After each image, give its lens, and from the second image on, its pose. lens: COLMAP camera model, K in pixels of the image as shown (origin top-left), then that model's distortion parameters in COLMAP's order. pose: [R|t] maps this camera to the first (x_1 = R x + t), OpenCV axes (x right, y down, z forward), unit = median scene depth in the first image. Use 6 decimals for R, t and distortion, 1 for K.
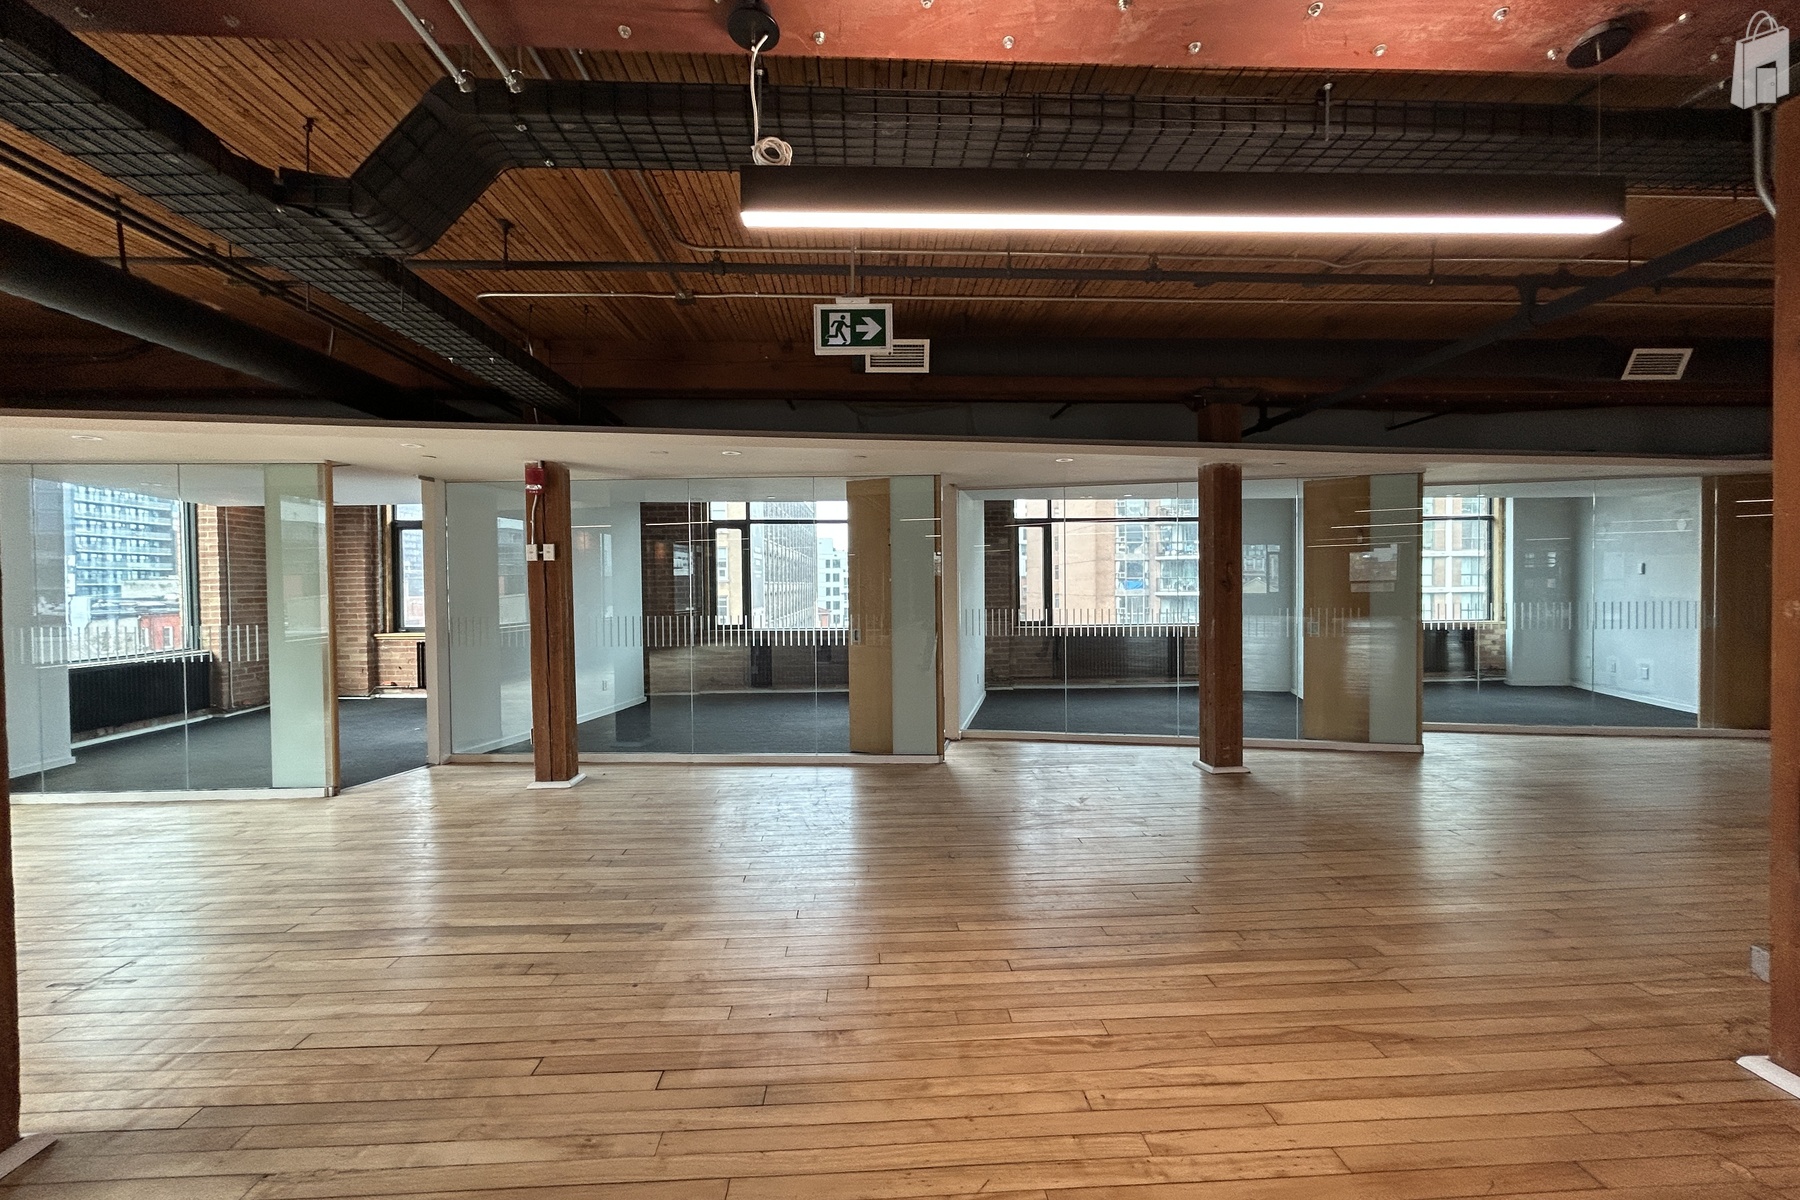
lens RADIAL K [[725.9, 0, 896.5], [0, 725.9, 592.1], [0, 0, 1]] dist [-0.002166, 0.000191]
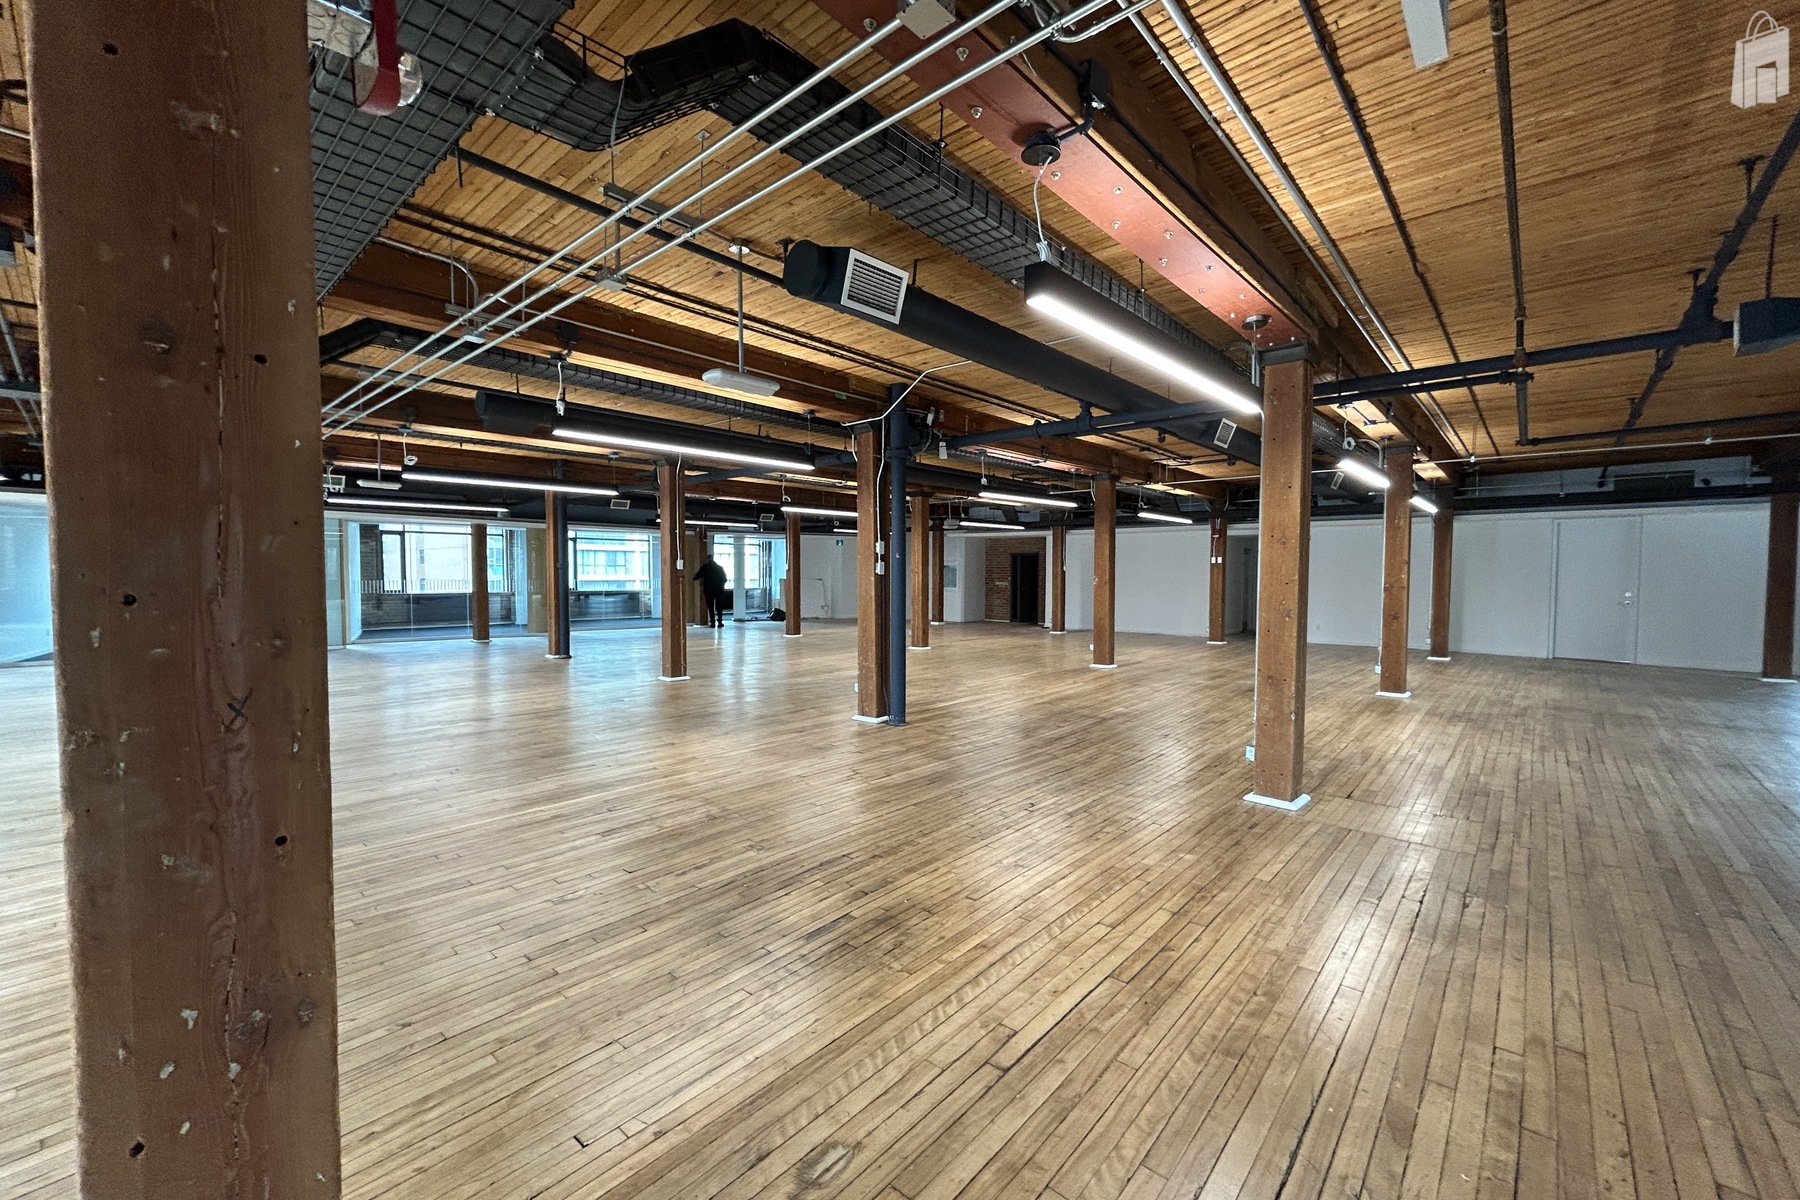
lens RADIAL K [[725.9, 0, 891.8], [0, 725.9, 598.6], [0, 0, 1]] dist [-0.002166, 0.000191]
pose [[0.704688, -0.019426, 0.709251, -0.214685], [0.006405, 0.999759, 0.021019, 0.039060], [-0.709488, -0.010269, 0.704643, -1.129384]]
